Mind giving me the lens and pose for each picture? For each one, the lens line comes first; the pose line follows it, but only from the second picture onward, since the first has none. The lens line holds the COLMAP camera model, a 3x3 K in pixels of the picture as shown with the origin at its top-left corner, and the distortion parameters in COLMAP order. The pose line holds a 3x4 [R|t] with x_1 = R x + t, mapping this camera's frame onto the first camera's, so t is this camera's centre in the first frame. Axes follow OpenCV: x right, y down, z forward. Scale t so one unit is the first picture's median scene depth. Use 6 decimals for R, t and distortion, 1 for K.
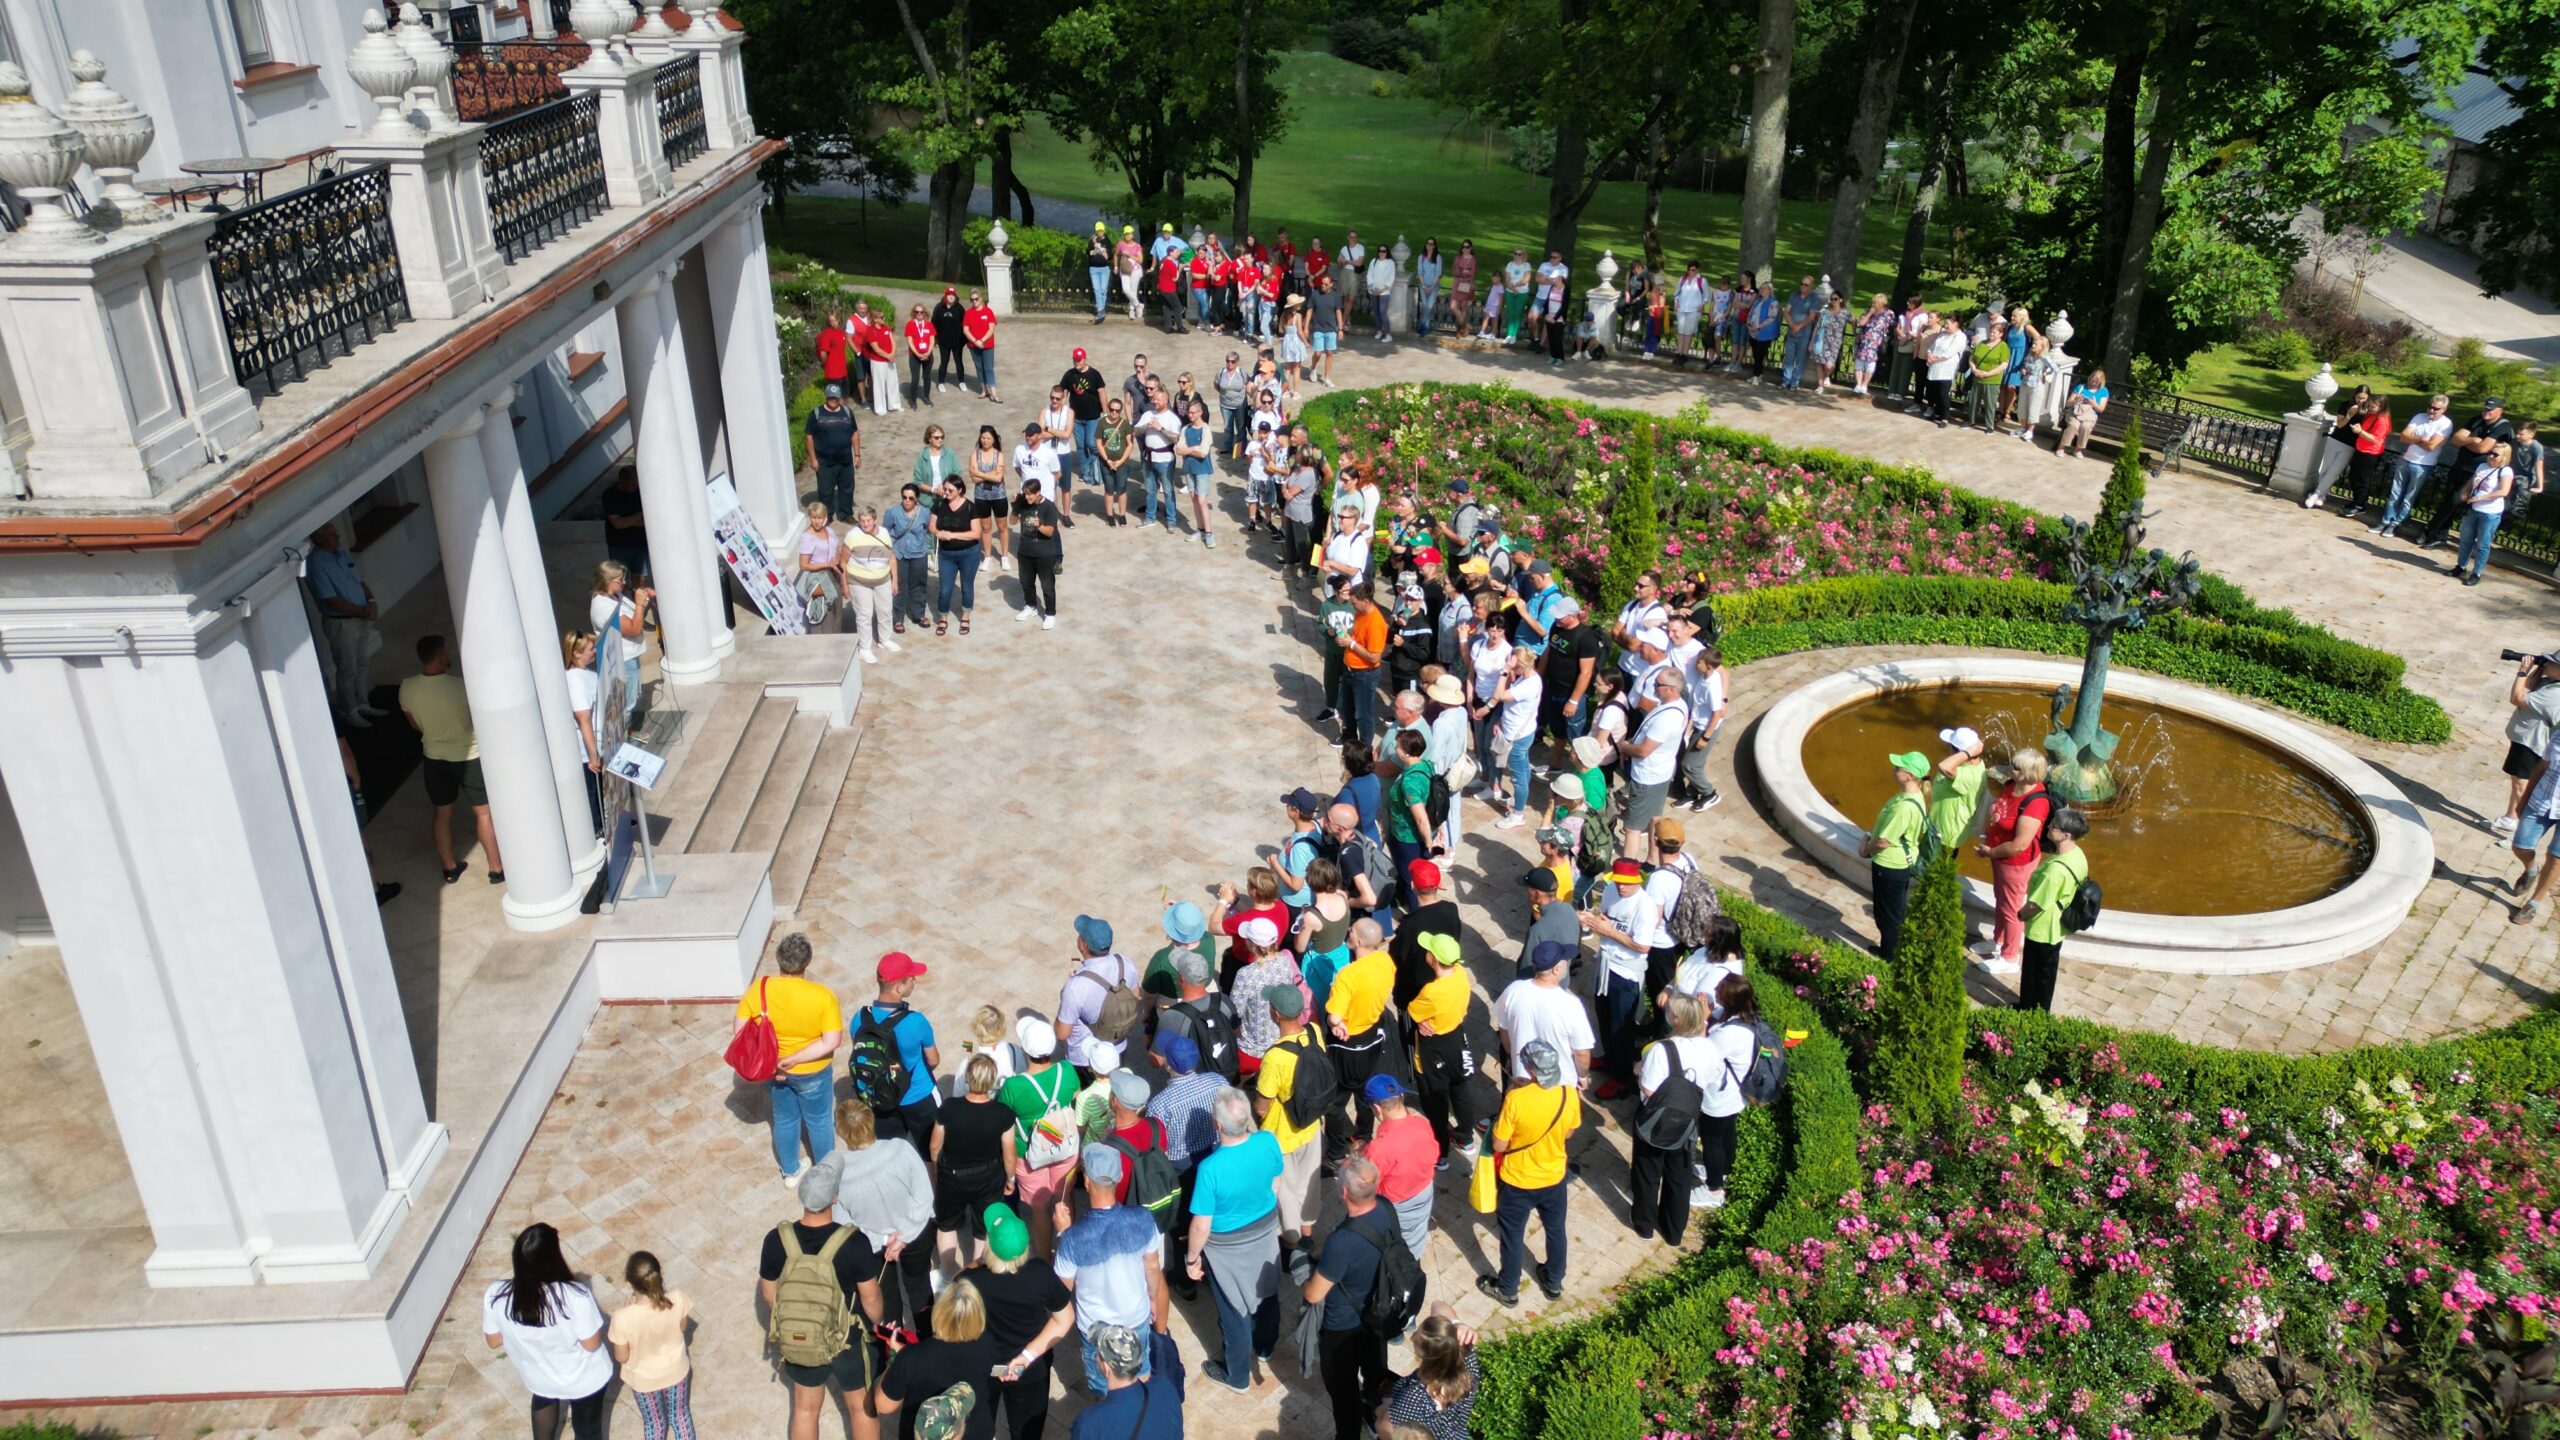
lens RADIAL K [[1819.1, 0, 1271.9], [0, 1819.1, 708.0], [0, 0, 1]] dist [0.027074, -0.016410]
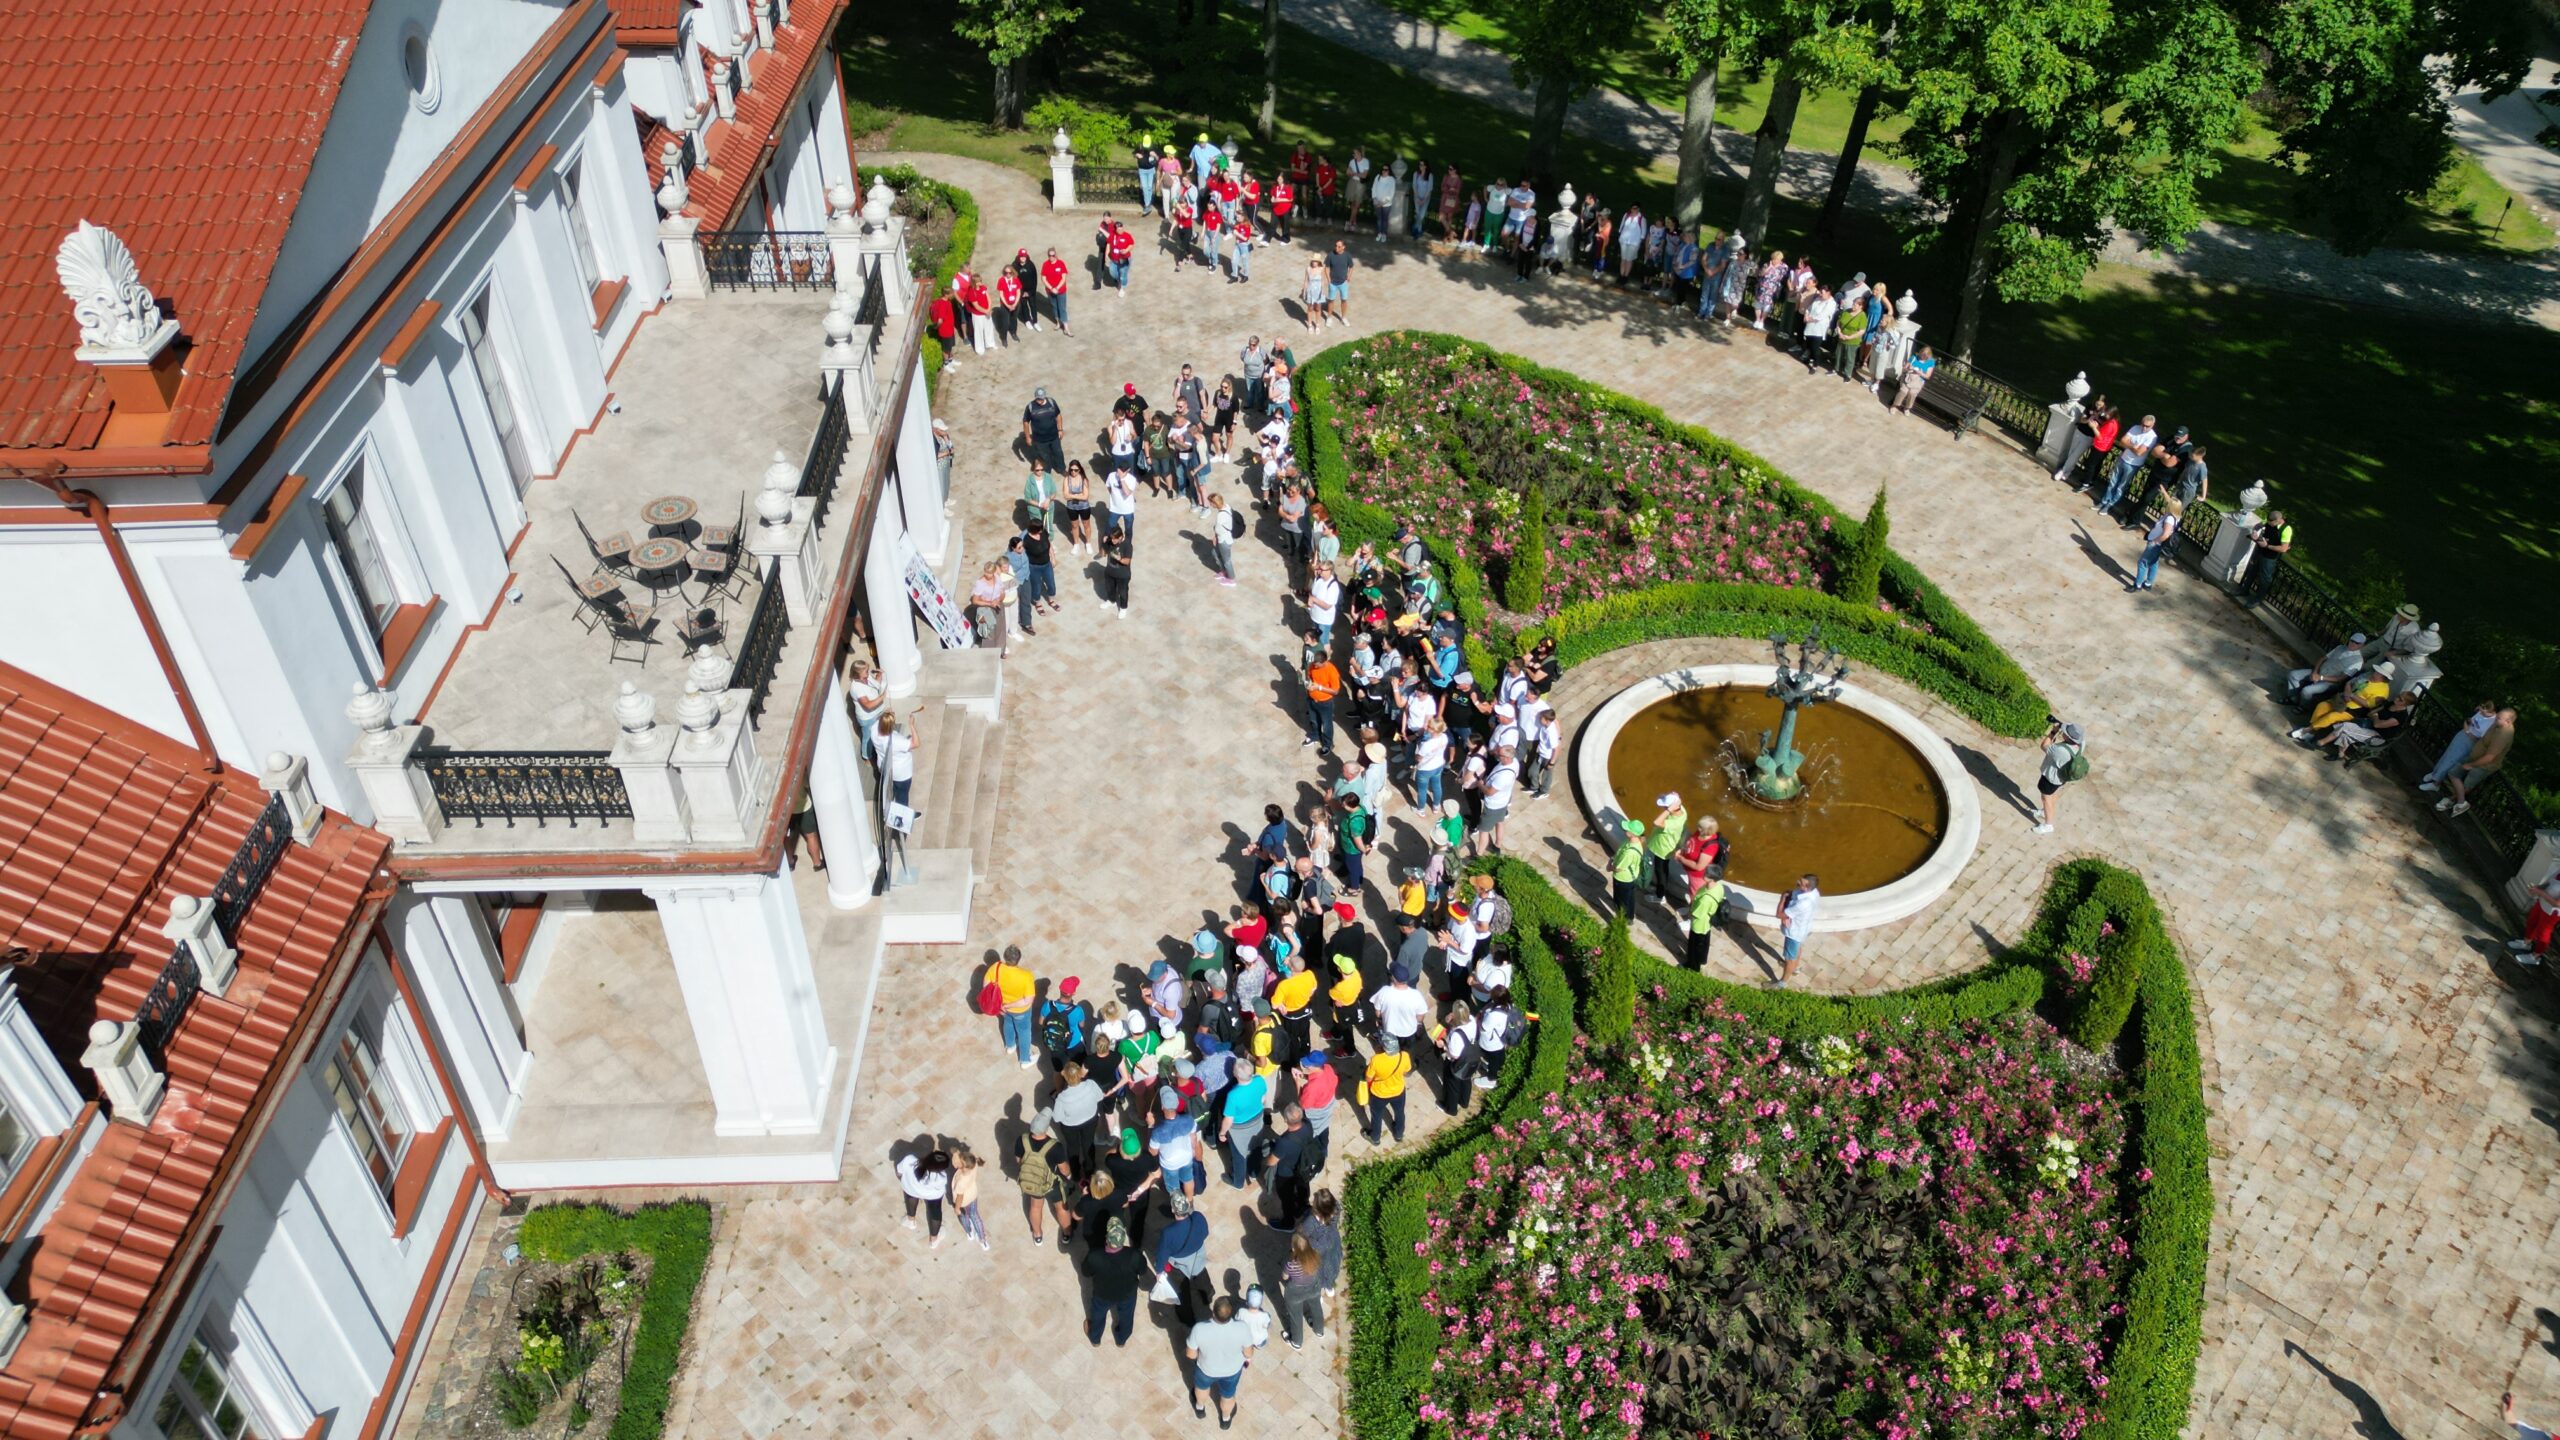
lens RADIAL K [[1819.1, 0, 1277.4], [0, 1819.1, 727.2], [0, 0, 1]] dist [0.027074, -0.016410]
pose [[0.999771, 0.016204, -0.013992, 0.026619], [-0.012296, 0.969626, 0.244284, -0.366036], [0.017525, -0.244056, 0.969603, -0.499937]]
